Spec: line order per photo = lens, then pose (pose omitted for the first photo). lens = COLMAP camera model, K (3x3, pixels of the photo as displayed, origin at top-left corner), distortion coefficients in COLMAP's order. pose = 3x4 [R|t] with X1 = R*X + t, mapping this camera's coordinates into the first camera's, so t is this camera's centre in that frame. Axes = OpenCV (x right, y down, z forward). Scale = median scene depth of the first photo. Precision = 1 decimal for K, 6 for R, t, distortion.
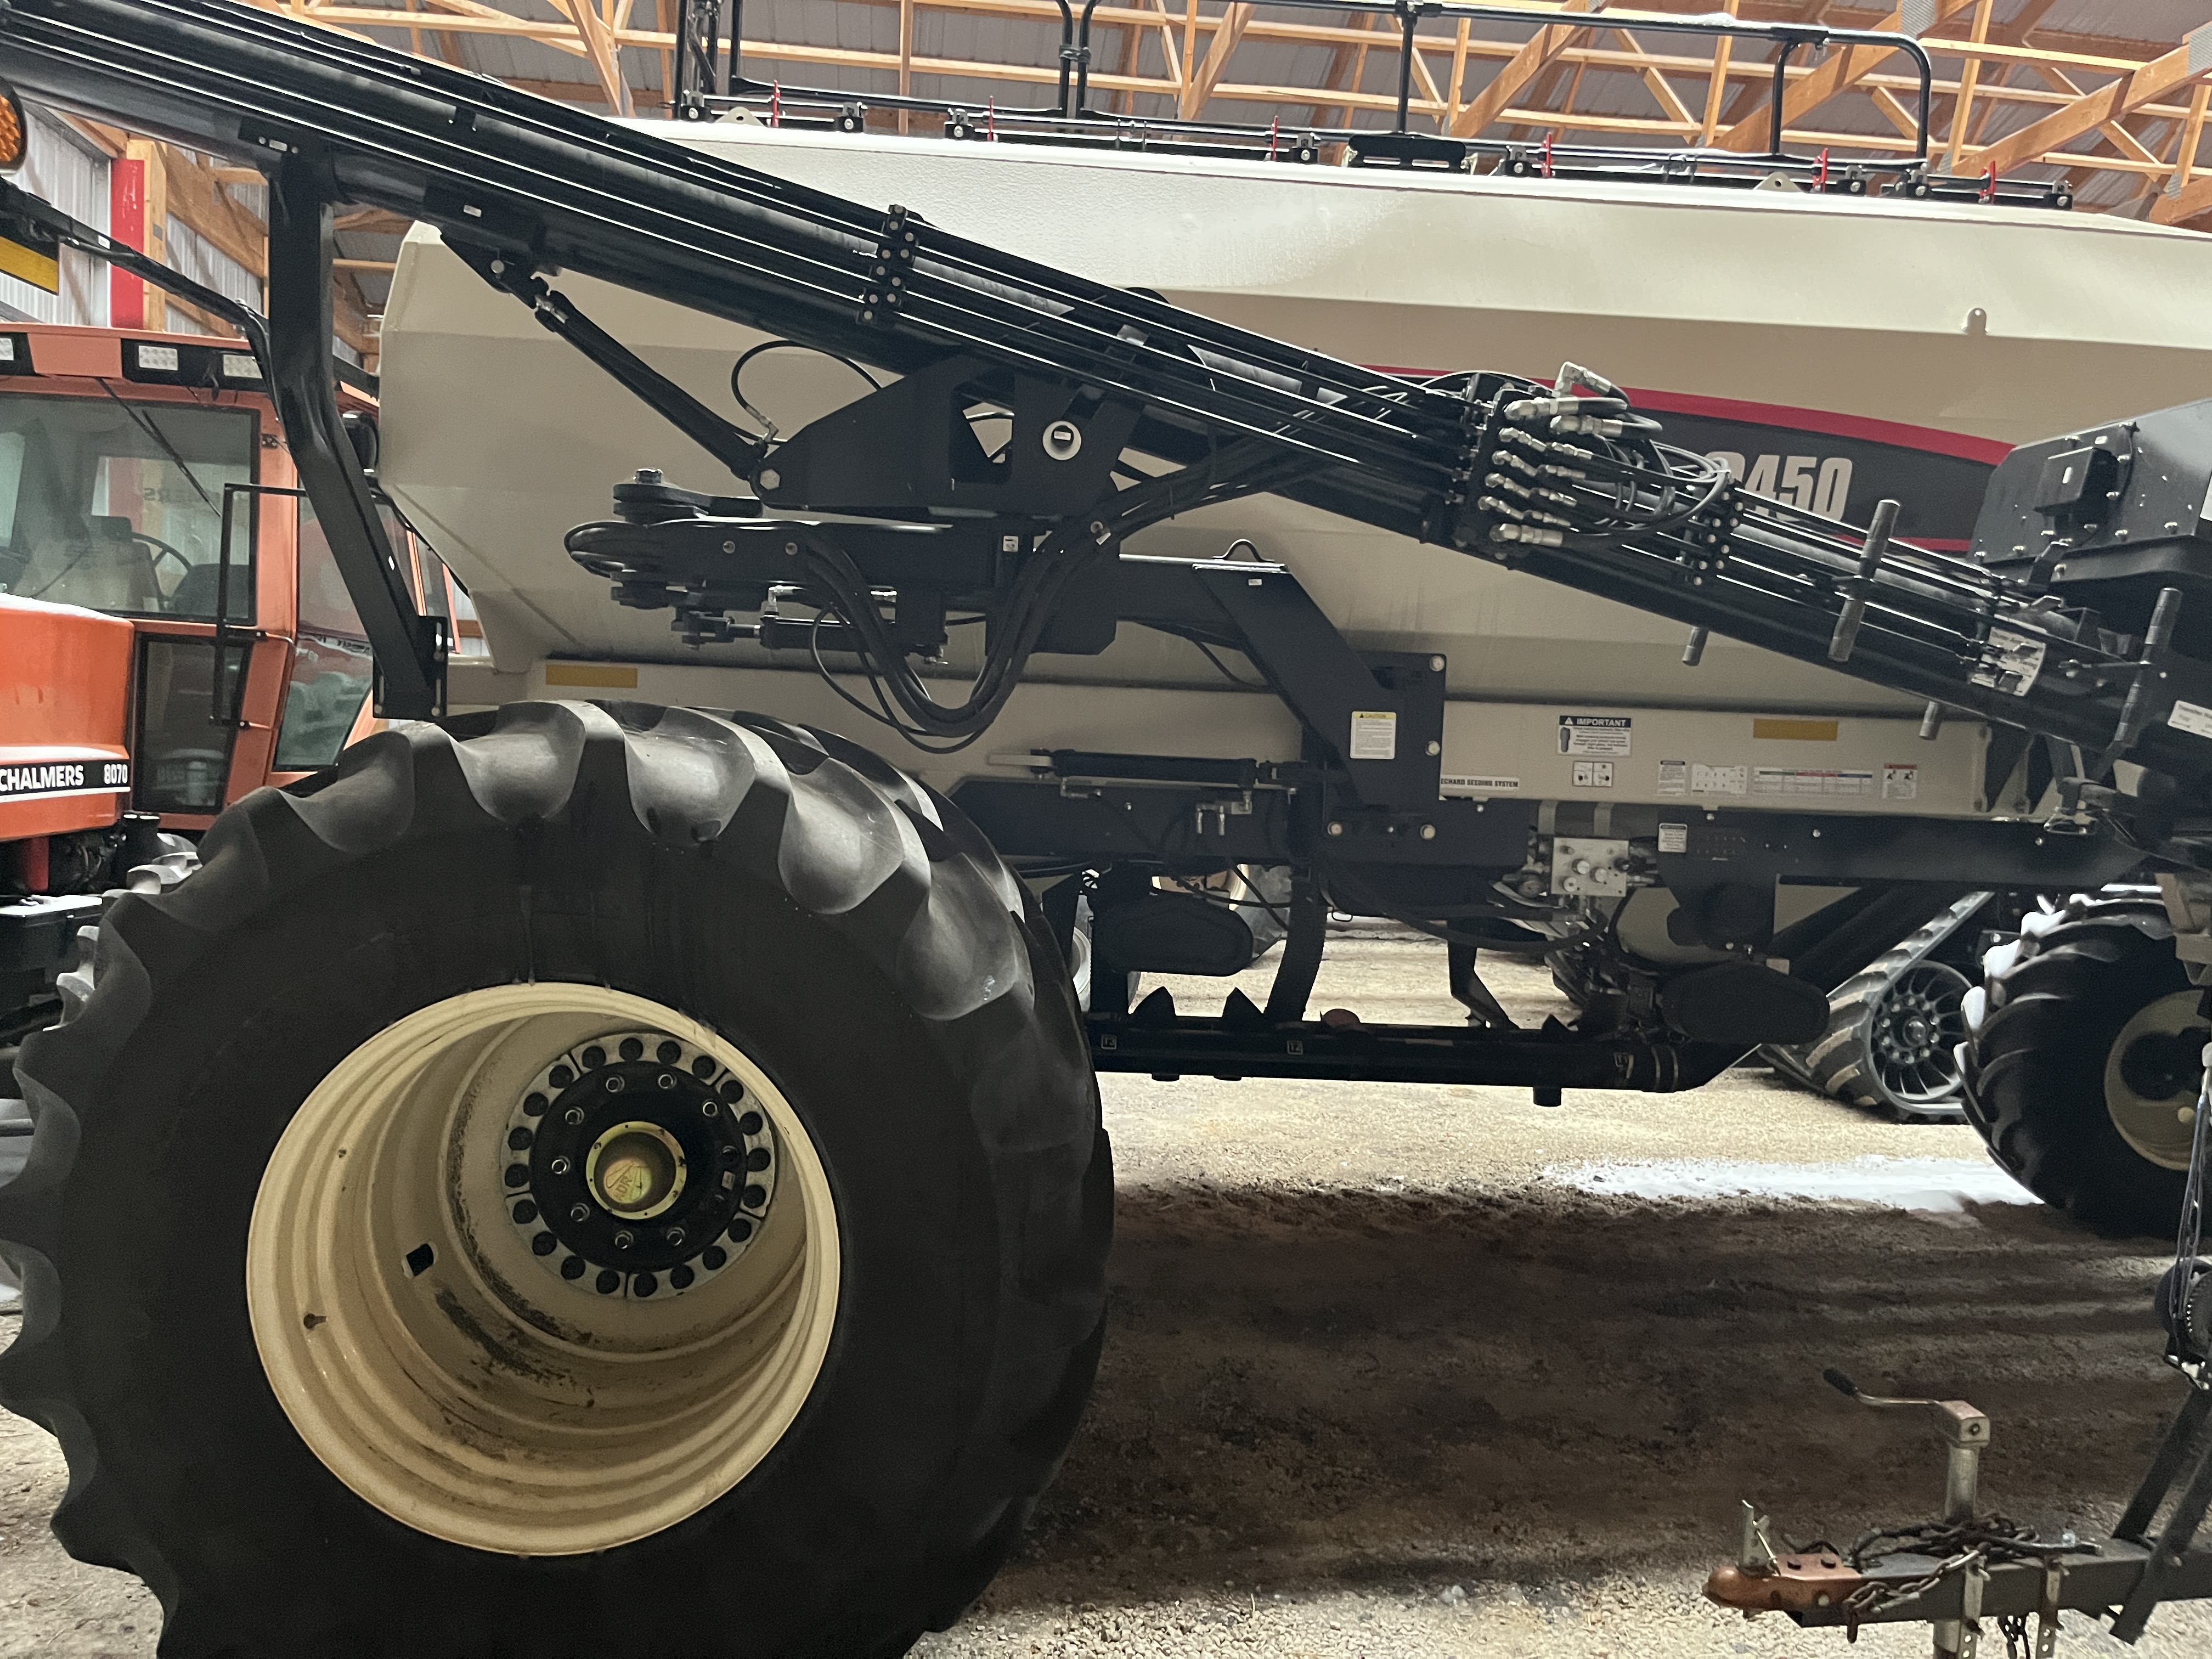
lens RADIAL K [[1678.6, 0, 1110.8], [0, 1678.6, 809.3], [0, 0, 1]] dist [0.065169, -0.101489]
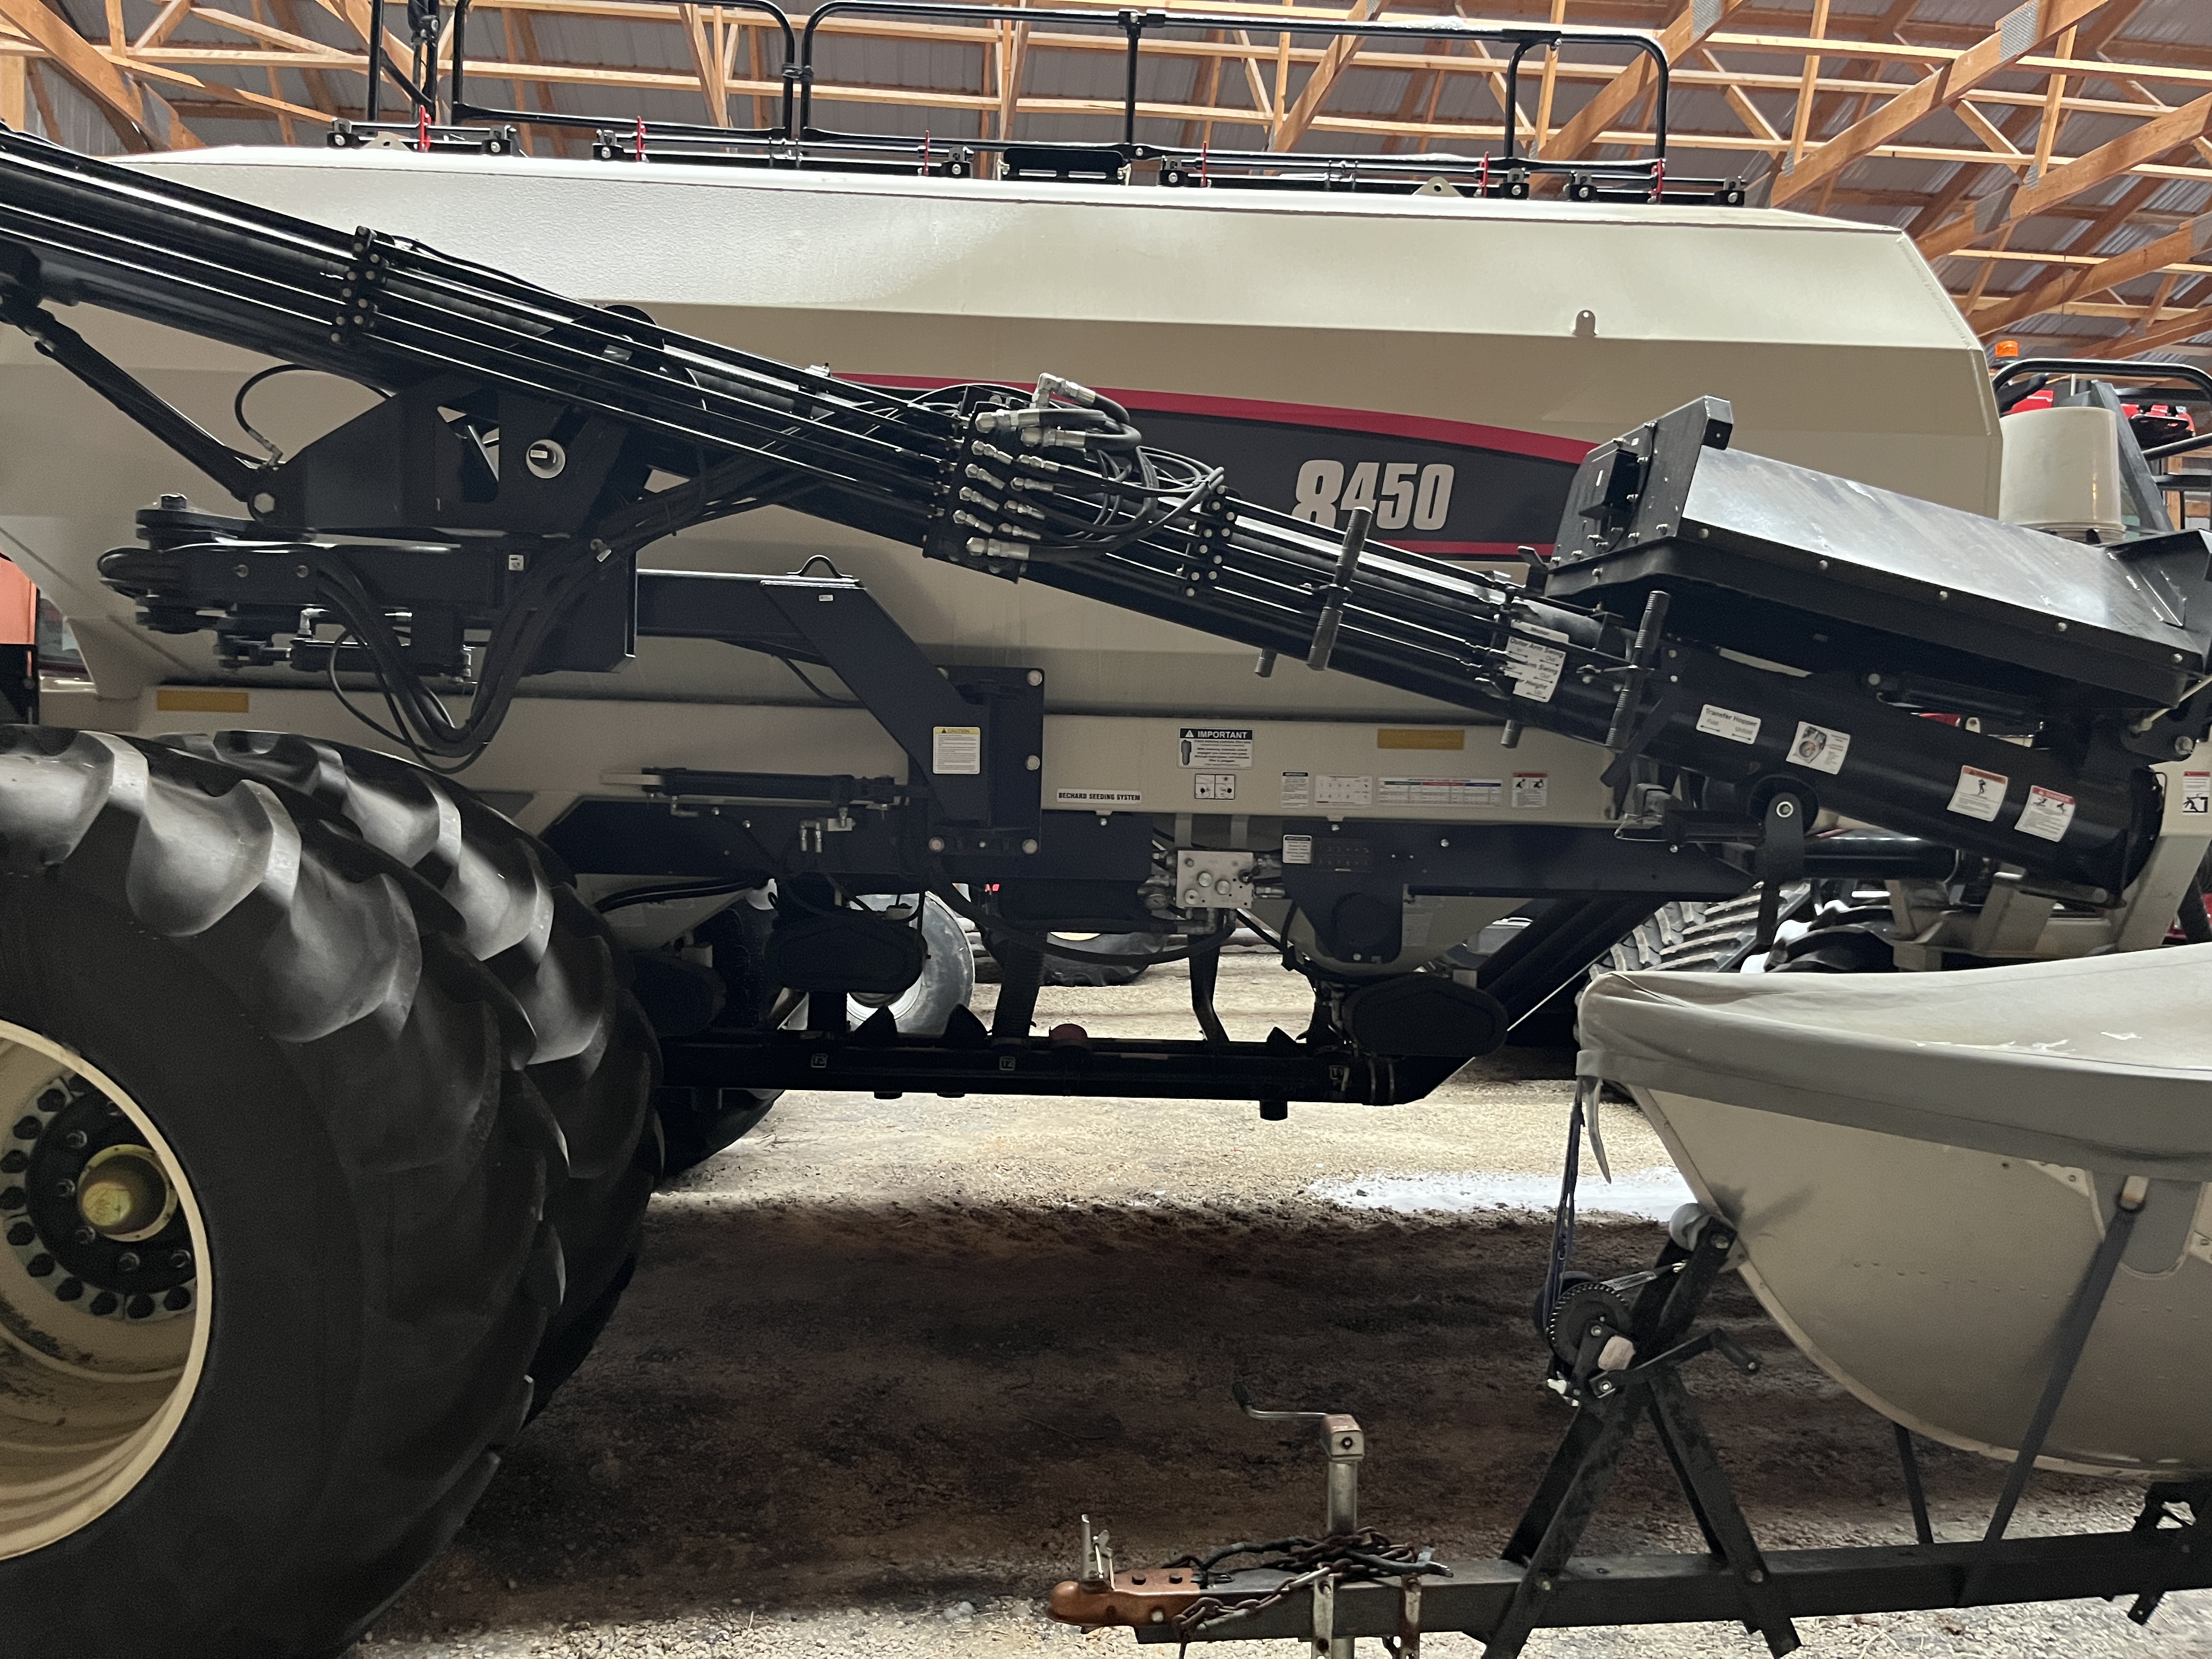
lens RADIAL K [[1679.2, 0, 1106.0], [0, 1679.2, 829.5], [0, 0, 1]] dist [0.067853, -0.099741]
pose [[0.999572, -0.012004, -0.026672, 0.275404], [0.012042, 0.999927, 0.001244, 0.002800], [0.026655, -0.001565, 0.999643, 0.005034]]
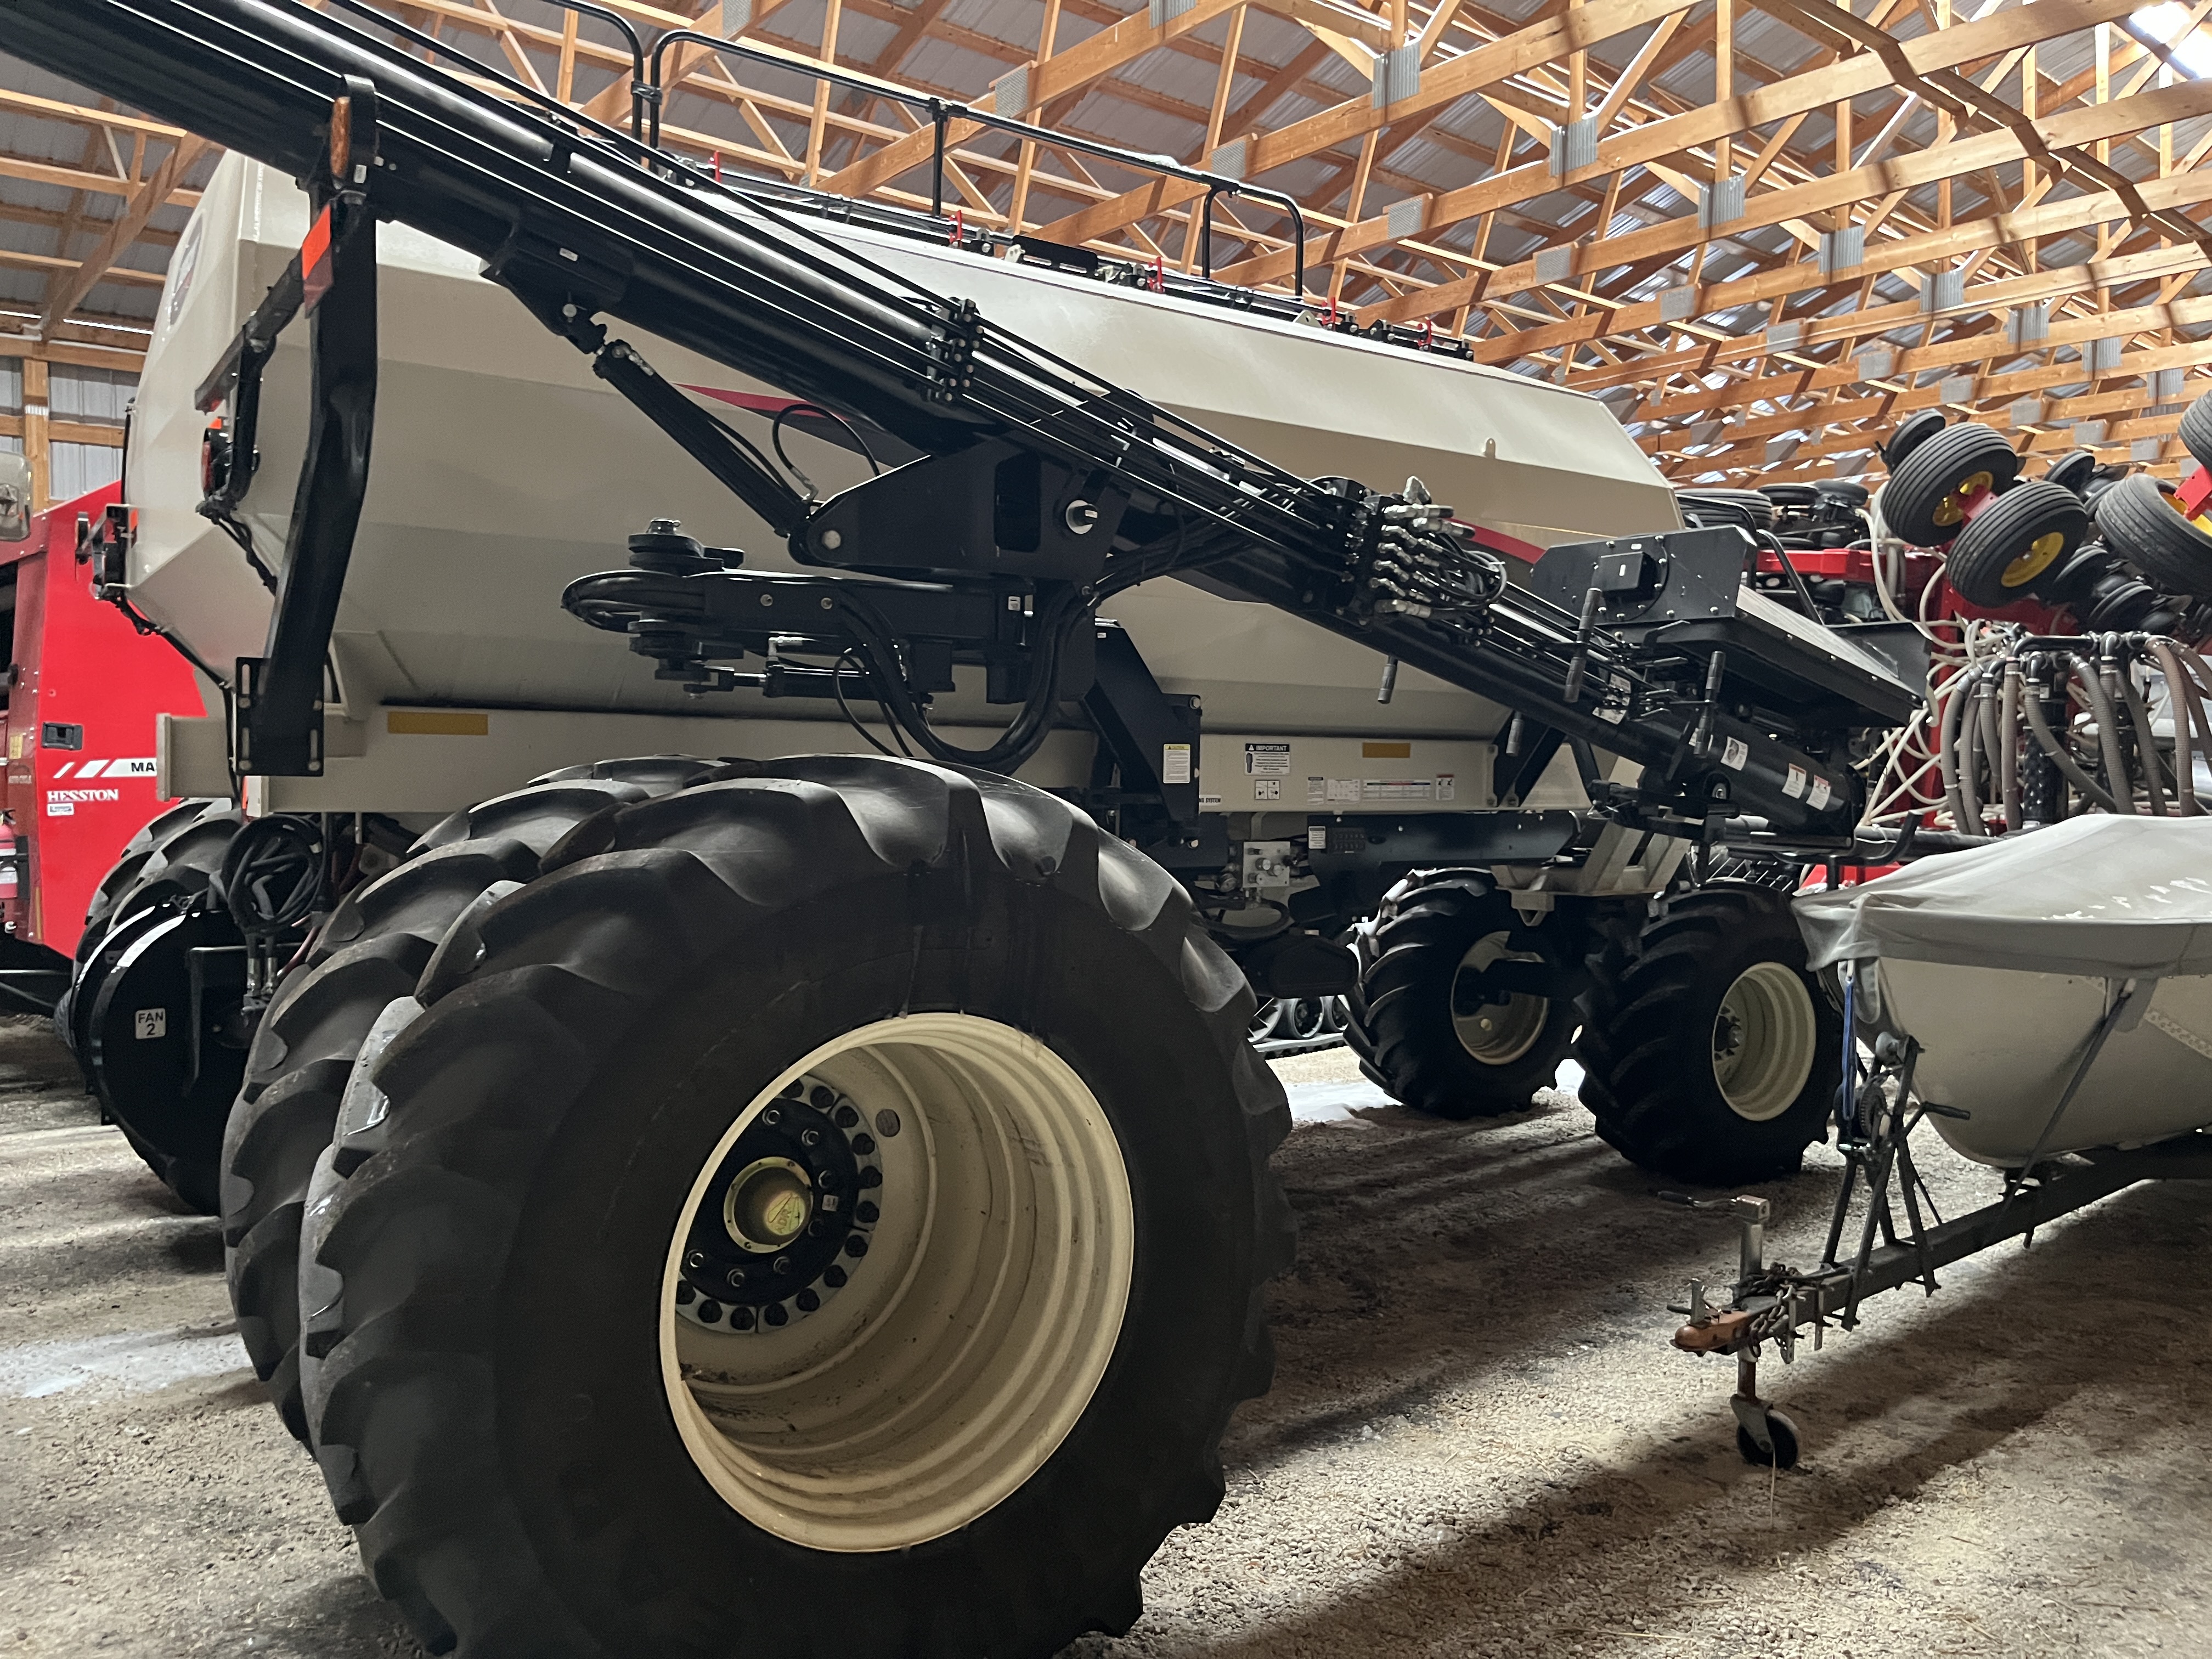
lens RADIAL K [[1696.4, 0, 1064.8], [0, 1696.4, 840.3], [0, 0, 1]] dist [0.038998, -0.070643]
pose [[0.852567, -0.051446, 0.520080, -0.549093], [0.047592, 0.998651, 0.020768, -0.018792], [-0.520447, 0.007046, 0.853865, 0.012300]]
